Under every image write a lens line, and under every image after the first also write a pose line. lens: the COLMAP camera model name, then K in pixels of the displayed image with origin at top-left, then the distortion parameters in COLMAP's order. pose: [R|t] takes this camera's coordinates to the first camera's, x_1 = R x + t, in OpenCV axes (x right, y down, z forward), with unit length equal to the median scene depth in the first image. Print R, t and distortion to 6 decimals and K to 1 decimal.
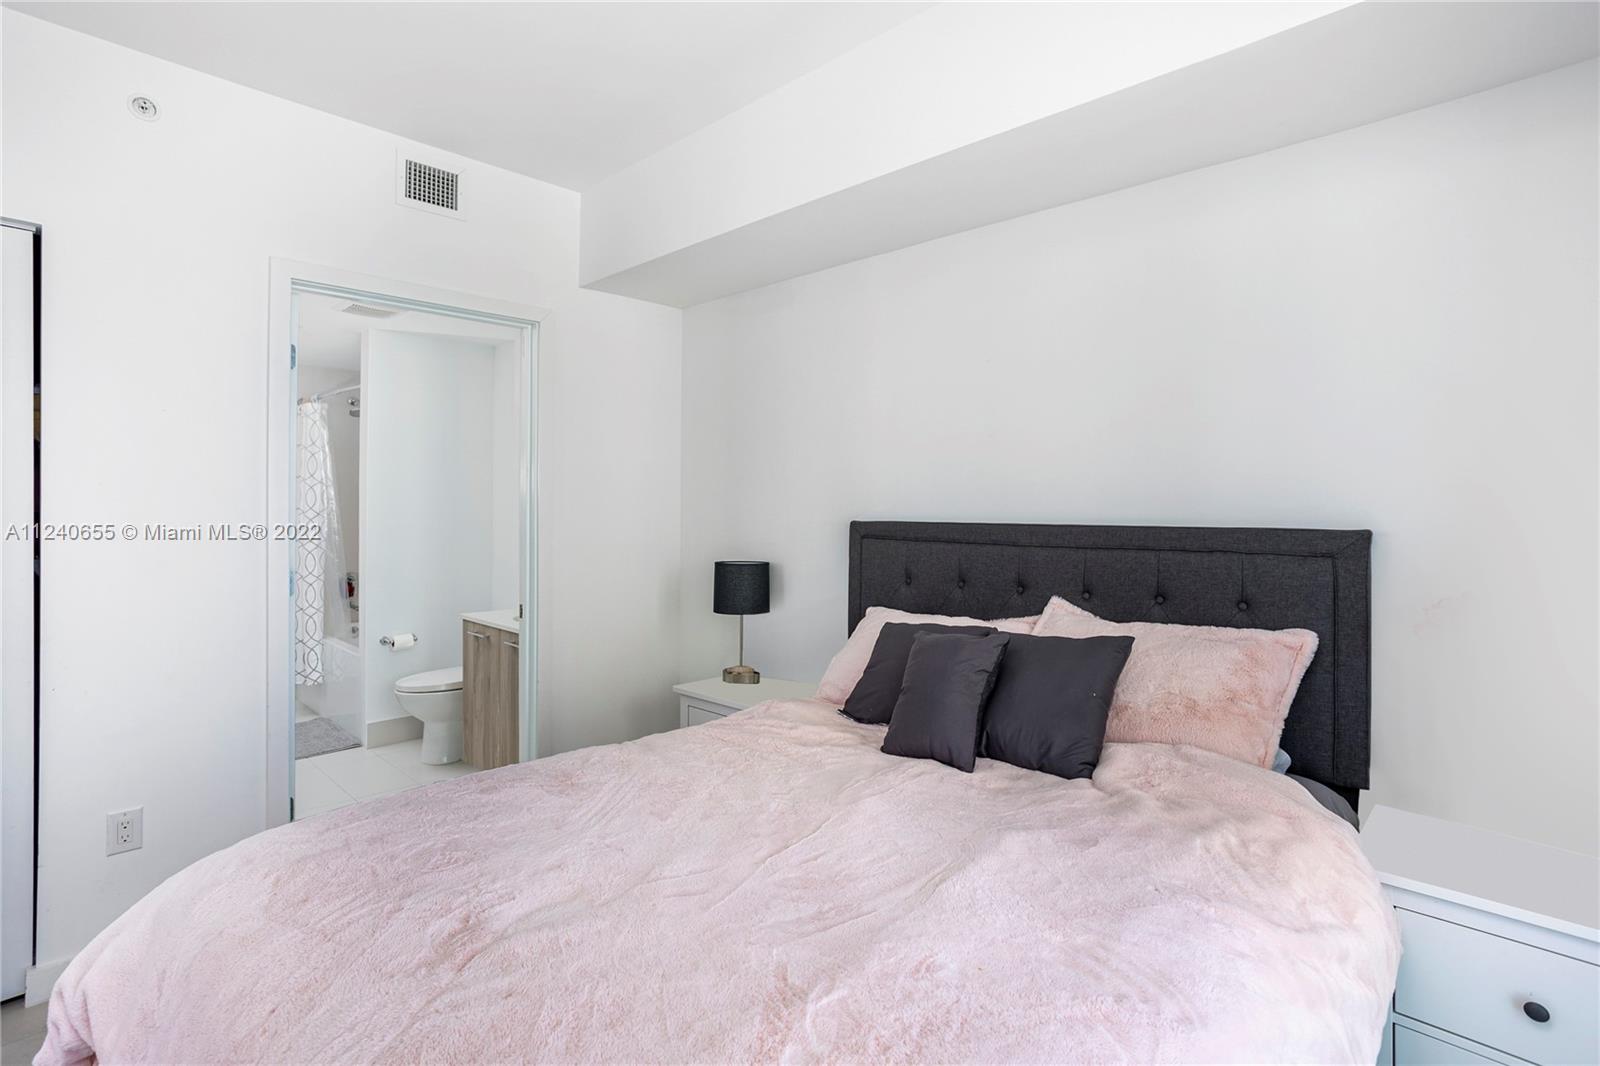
lens RADIAL K [[769.6, 0, 811.1], [0, 769.6, 528.4], [0, 0, 1]] dist [-0.004747, -0.000352]
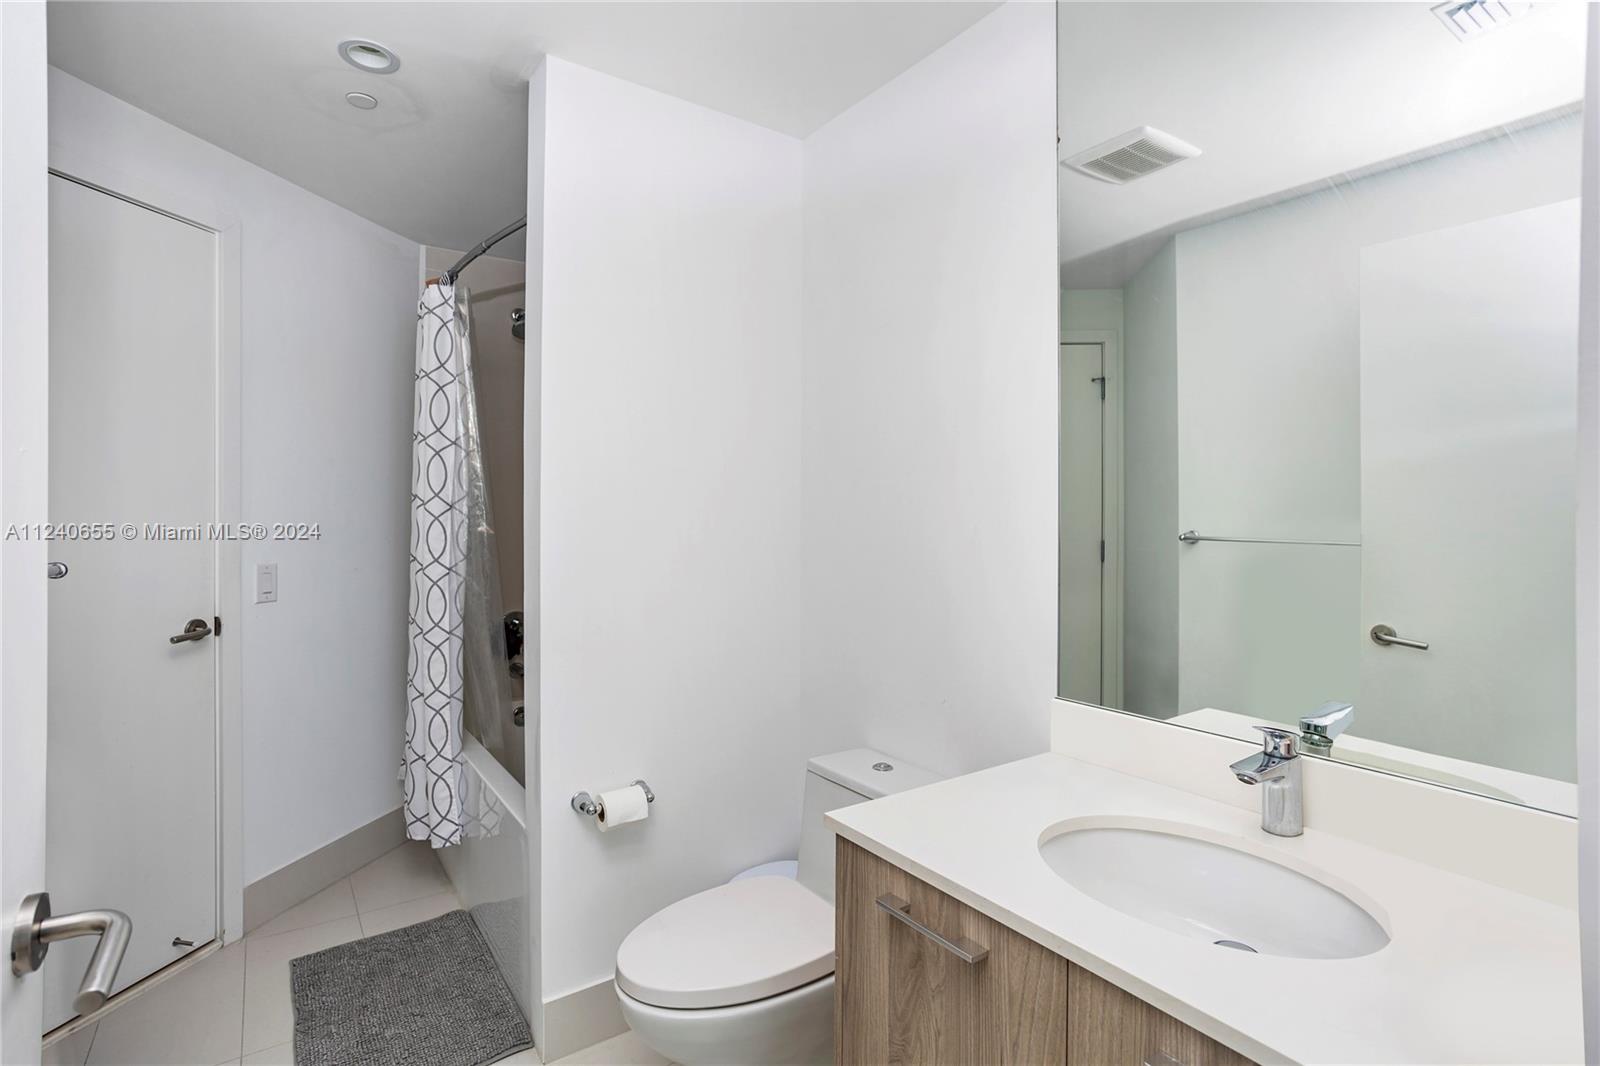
lens RADIAL K [[769.6, 0, 792.9], [0, 769.6, 522.2], [0, 0, 1]] dist [-0.004747, -0.000352]
pose [[0.981998, 0.002212, -0.188880, -0.329068], [-0.000559, 0.999961, 0.008805, -0.013121], [0.188893, -0.008541, 0.981961, 0.551463]]
